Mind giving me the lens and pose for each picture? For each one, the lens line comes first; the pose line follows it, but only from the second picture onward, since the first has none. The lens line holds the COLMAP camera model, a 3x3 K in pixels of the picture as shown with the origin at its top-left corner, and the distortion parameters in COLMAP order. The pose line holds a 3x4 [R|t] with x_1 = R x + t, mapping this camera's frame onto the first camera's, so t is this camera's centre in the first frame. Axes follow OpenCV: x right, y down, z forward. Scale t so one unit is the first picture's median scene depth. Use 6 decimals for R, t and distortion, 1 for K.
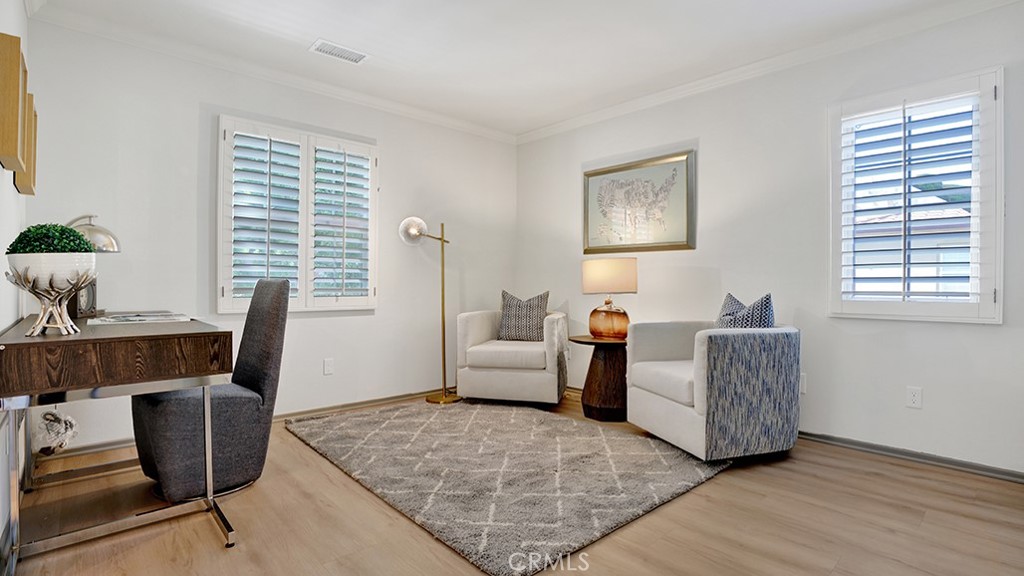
lens RADIAL K [[486.0, 0, 512.0], [0, 486.0, 288.0], [0, 0, 1]] dist [-0.062565, 0.029882]
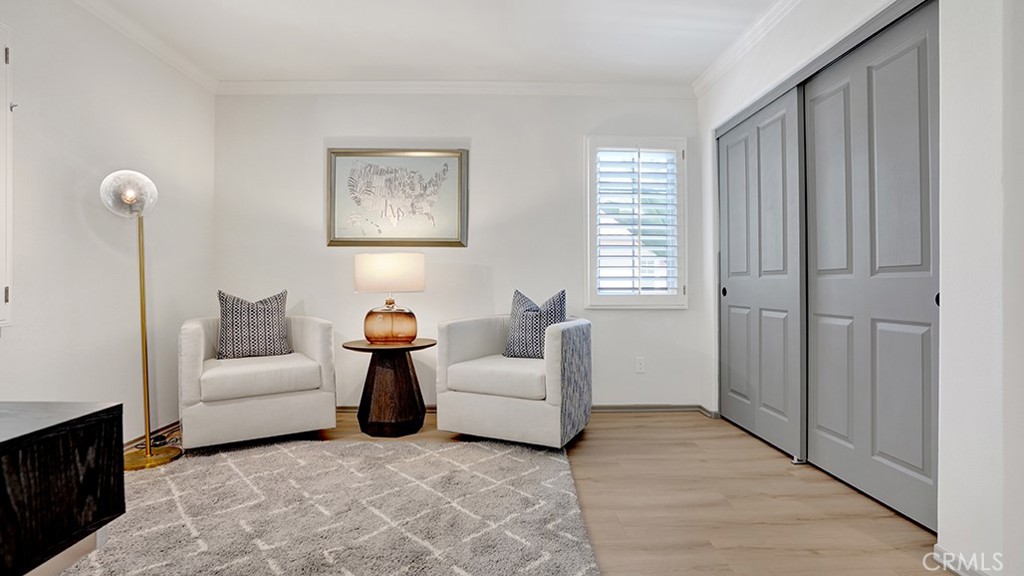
lens RADIAL K [[486.0, 0, 512.0], [0, 486.0, 288.0], [0, 0, 1]] dist [-0.062565, 0.029882]
pose [[0.674184, -0.008294, 0.738517, -0.349164], [0.003401, 0.999961, 0.008126, -0.003106], [-0.738556, -0.002967, 0.674186, 0.269421]]
